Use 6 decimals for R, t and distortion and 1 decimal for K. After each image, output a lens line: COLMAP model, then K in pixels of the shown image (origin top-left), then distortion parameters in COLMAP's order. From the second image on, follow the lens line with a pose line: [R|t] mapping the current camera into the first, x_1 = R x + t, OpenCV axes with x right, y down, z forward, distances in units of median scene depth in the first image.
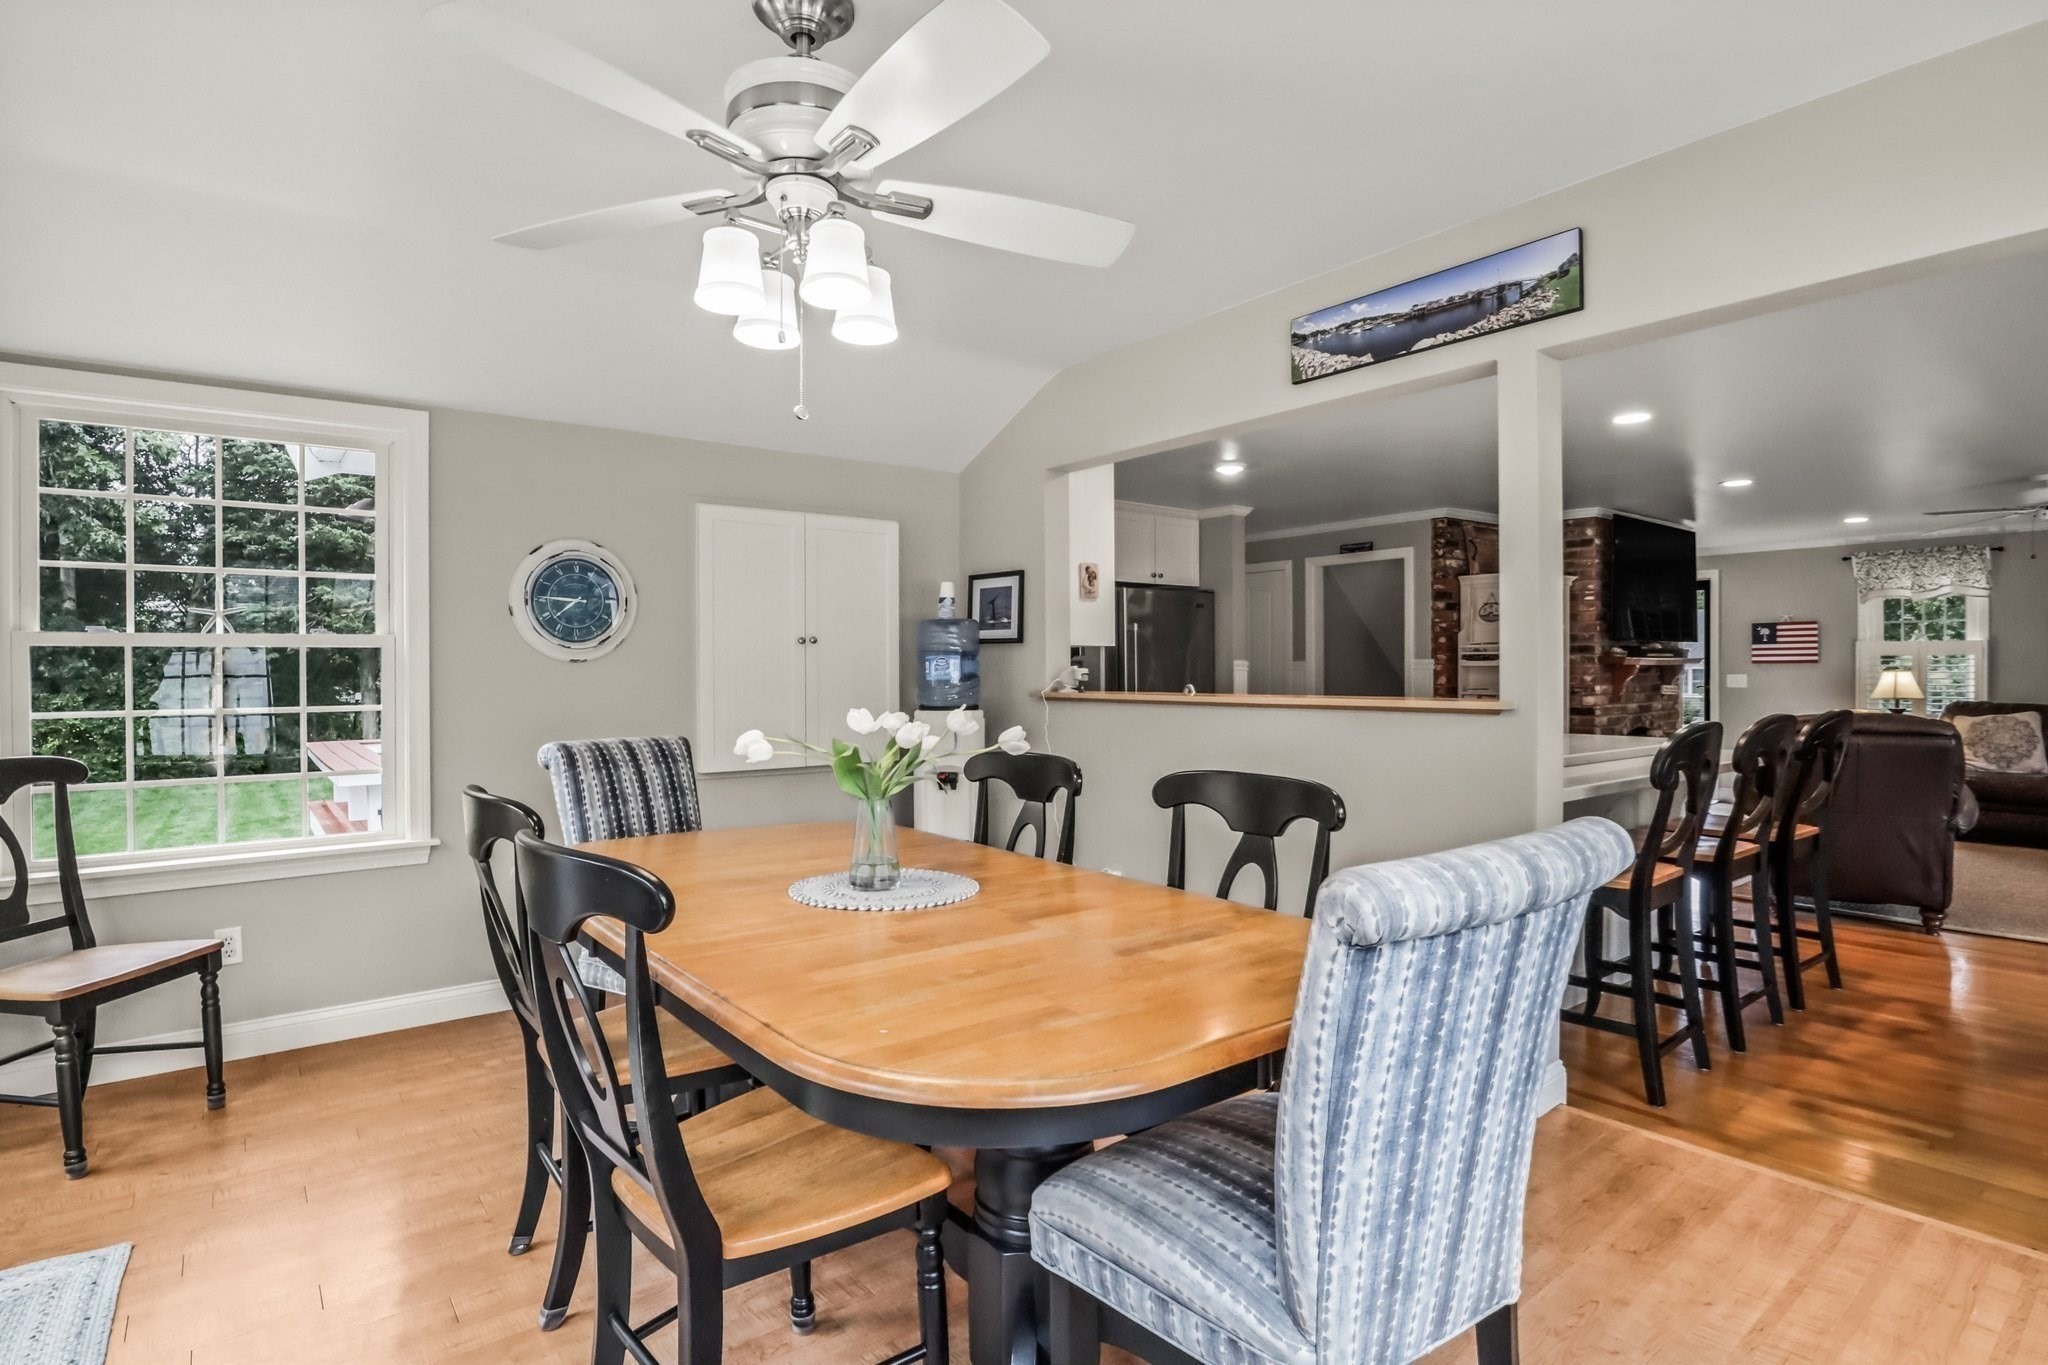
lens RADIAL K [[1025.9, 0, 1060.5], [0, 1025.9, 677.3], [0, 0, 1]] dist [-0.034375, 0.000906]
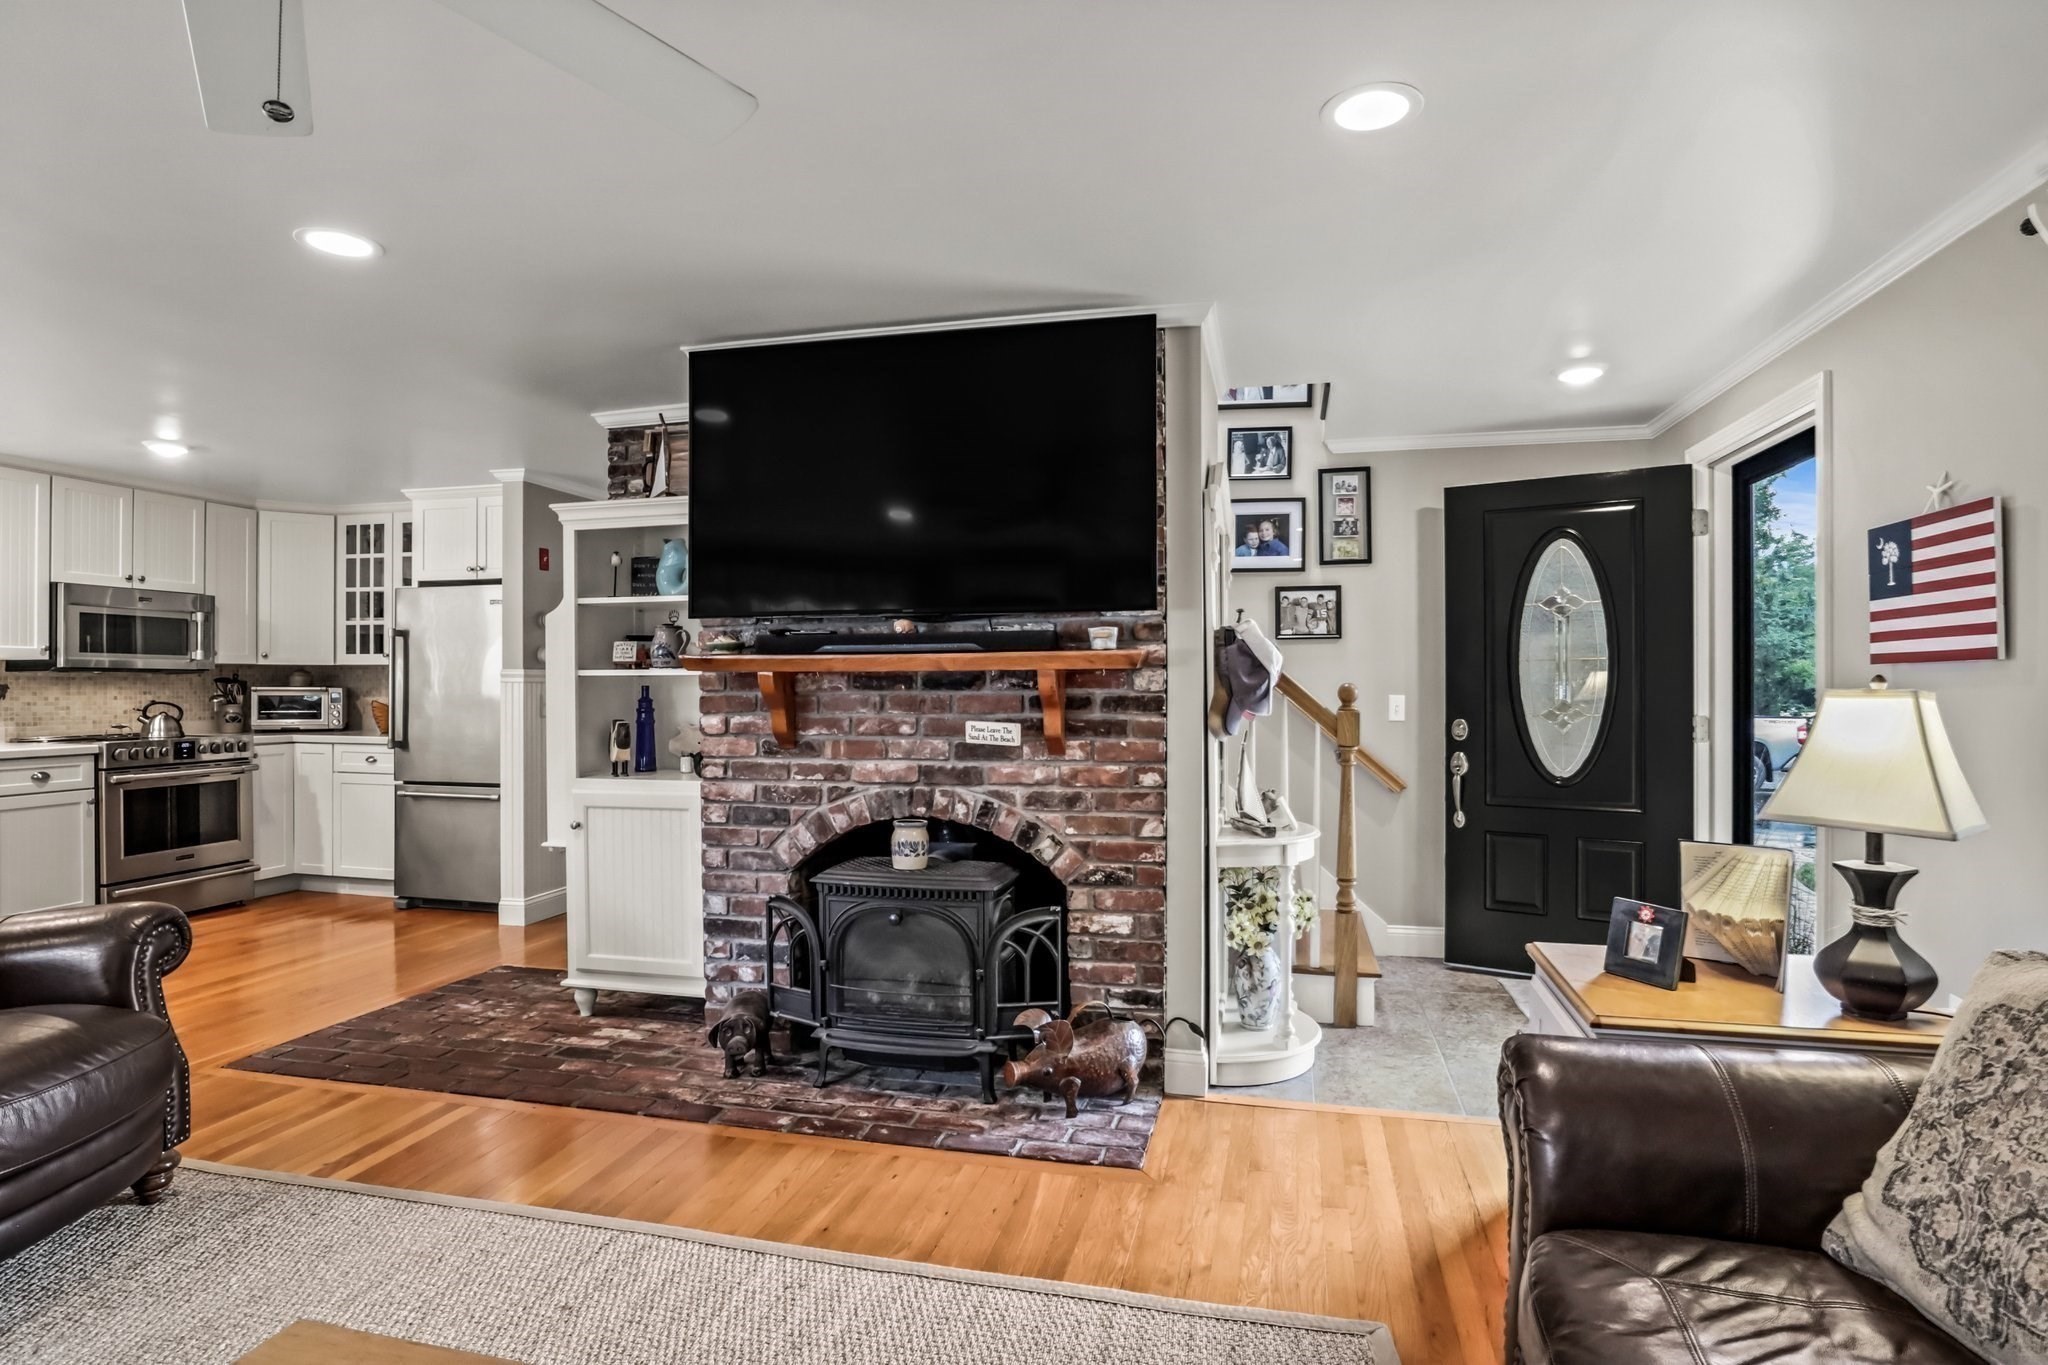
lens RADIAL K [[1025.9, 0, 1060.5], [0, 1025.9, 677.3], [0, 0, 1]] dist [-0.034375, 0.000906]
pose [[0.628483, 0.000234, -0.777823, 0.912393], [-0.006572, 0.999966, -0.005009, -0.007768], [0.777795, 0.008260, 0.628463, 0.744866]]
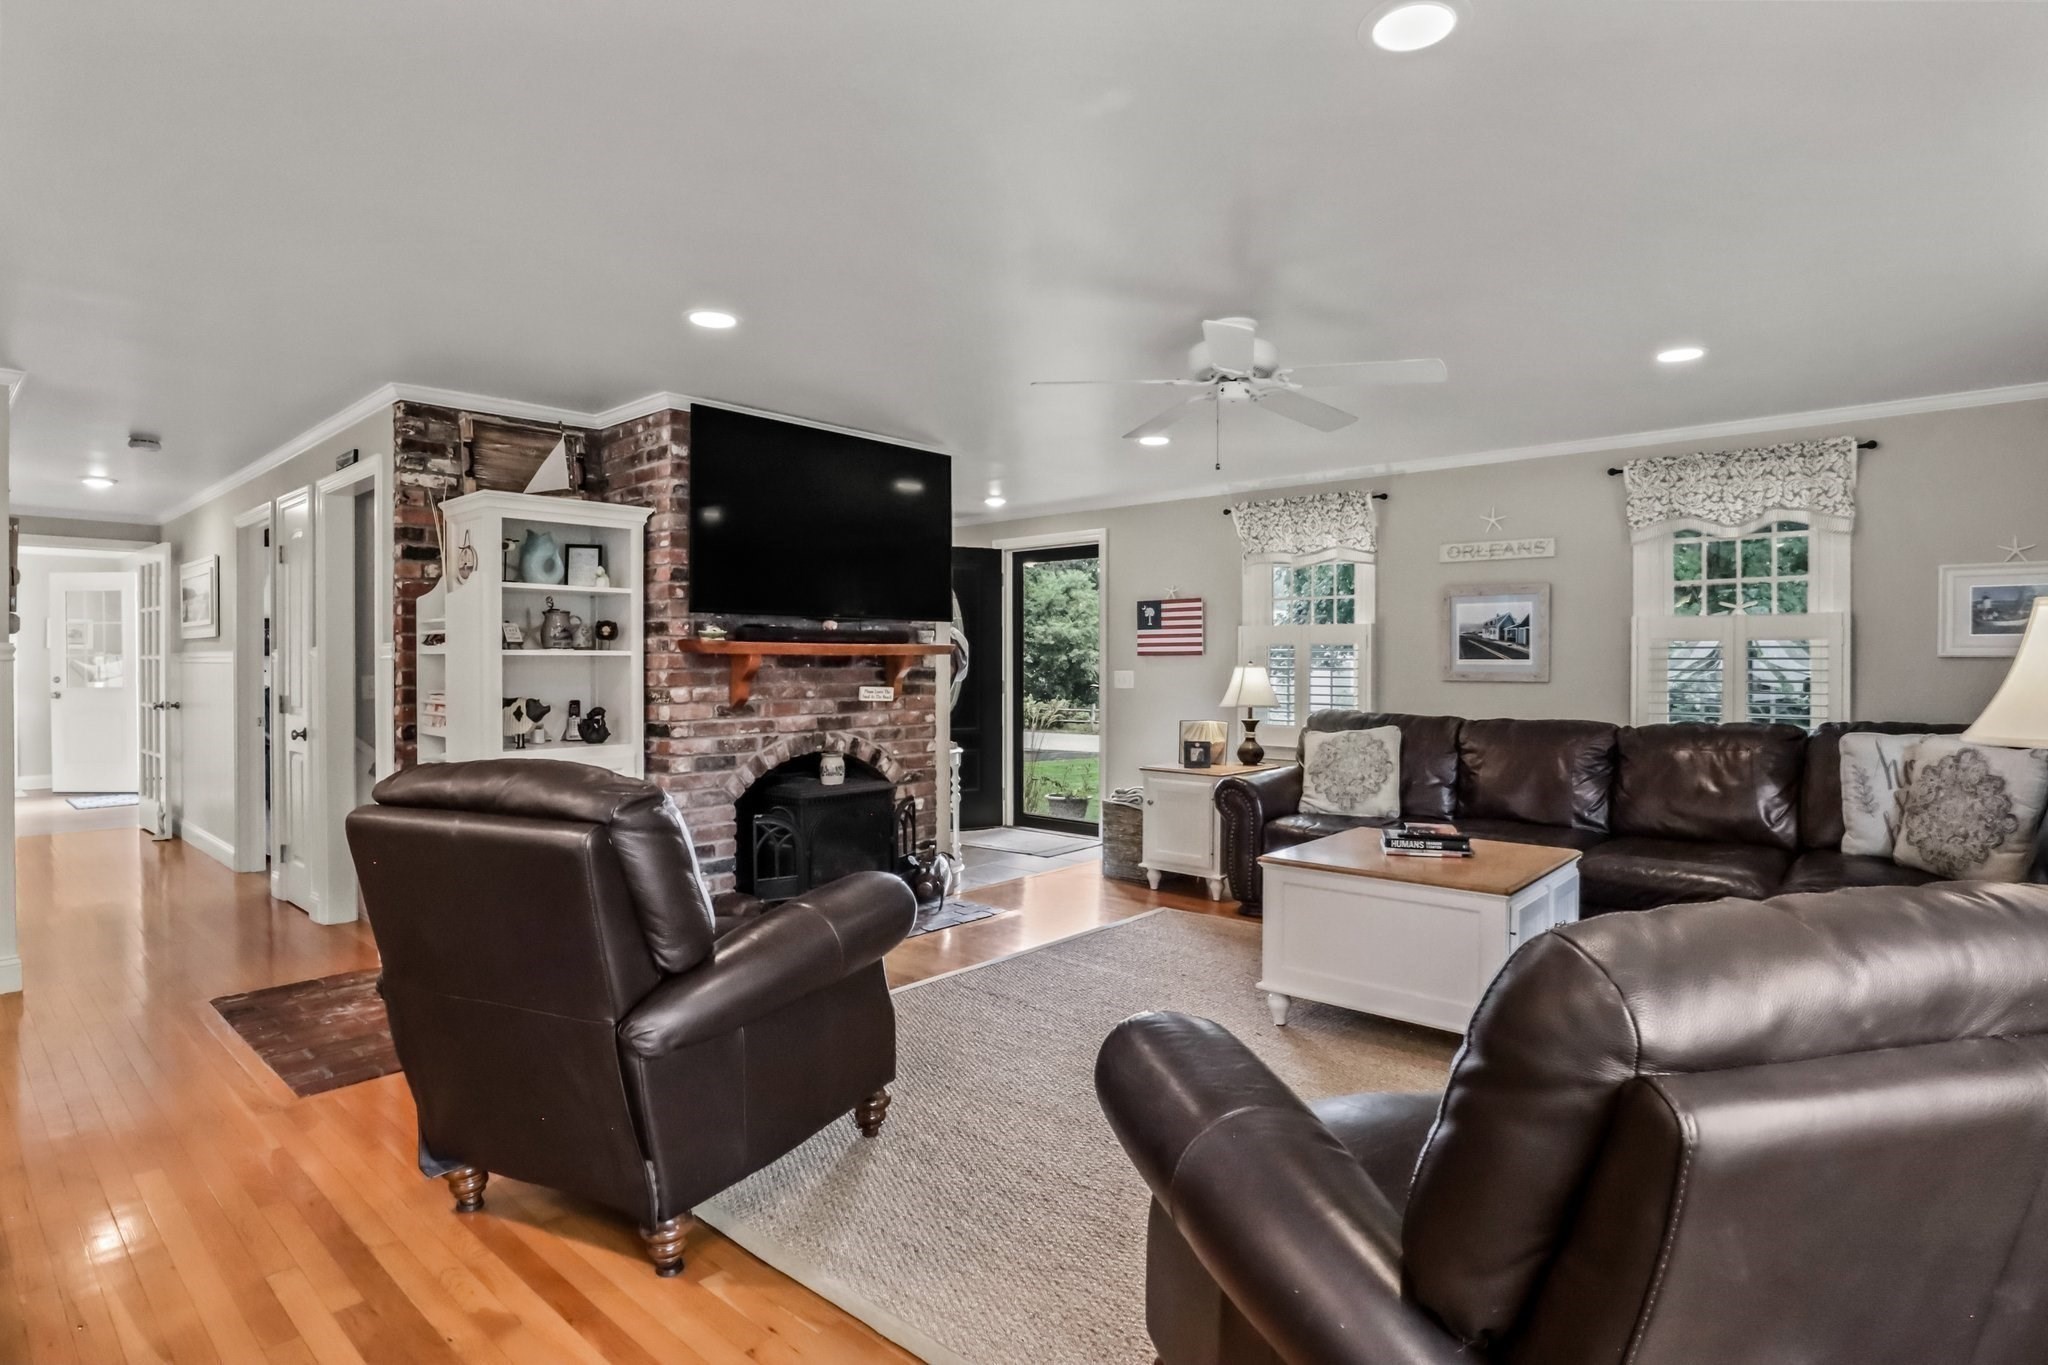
lens RADIAL K [[1025.9, 0, 1060.5], [0, 1025.9, 677.3], [0, 0, 1]] dist [-0.034375, 0.000906]
pose [[0.981234, 0.002486, 0.192803, 0.578037], [-0.003831, 0.999971, 0.006601, -0.002963], [-0.192781, -0.007216, 0.981215, 0.325554]]
